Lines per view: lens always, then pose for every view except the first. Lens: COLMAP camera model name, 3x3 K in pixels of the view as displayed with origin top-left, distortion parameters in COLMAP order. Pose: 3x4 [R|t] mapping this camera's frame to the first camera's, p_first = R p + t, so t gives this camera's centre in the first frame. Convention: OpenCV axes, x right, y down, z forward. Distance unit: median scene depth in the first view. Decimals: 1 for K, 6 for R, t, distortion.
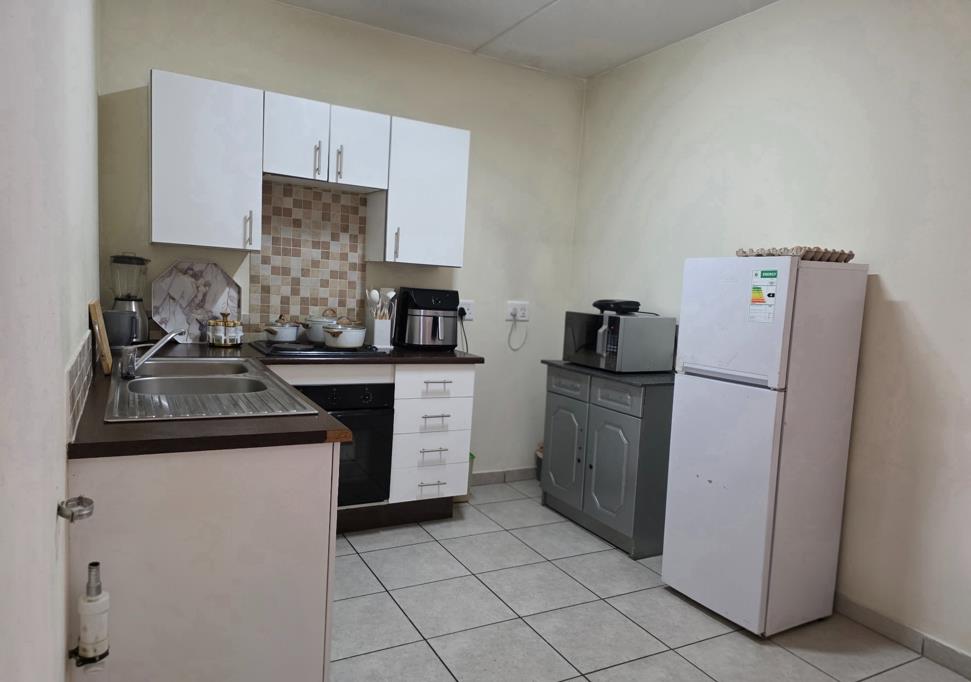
lens RADIAL K [[660.1, 0, 511.3], [0, 660.1, 345.9], [0, 0, 1]] dist [0.047010, -0.000239]
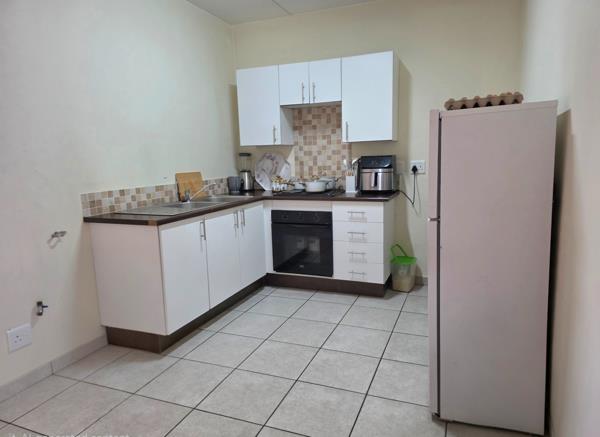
lens RADIAL K [[415.5, 0, 307.3], [0, 415.5, 216.5], [0, 0, 1]] dist [0.094662, -0.073751]
pose [[0.613258, 0.036909, -0.789020, 0.635224], [-0.006068, 0.999098, 0.042021, 0.021778], [0.789859, -0.020982, 0.612929, 0.250493]]
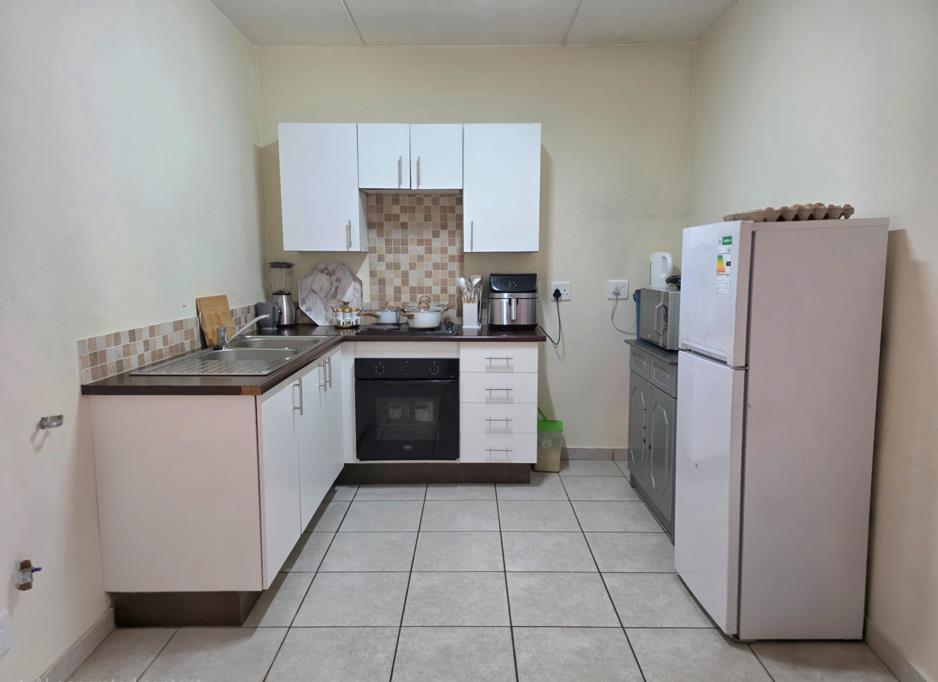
lens RADIAL K [[649.5, 0, 480.4], [0, 649.5, 337.9], [0, 0, 1]] dist [0.094662, -0.073751]
pose [[0.867593, -0.002719, -0.497268, 0.398549], [0.008411, 0.999922, 0.009208, 0.010329], [0.497204, -0.012171, 0.867548, 0.036265]]
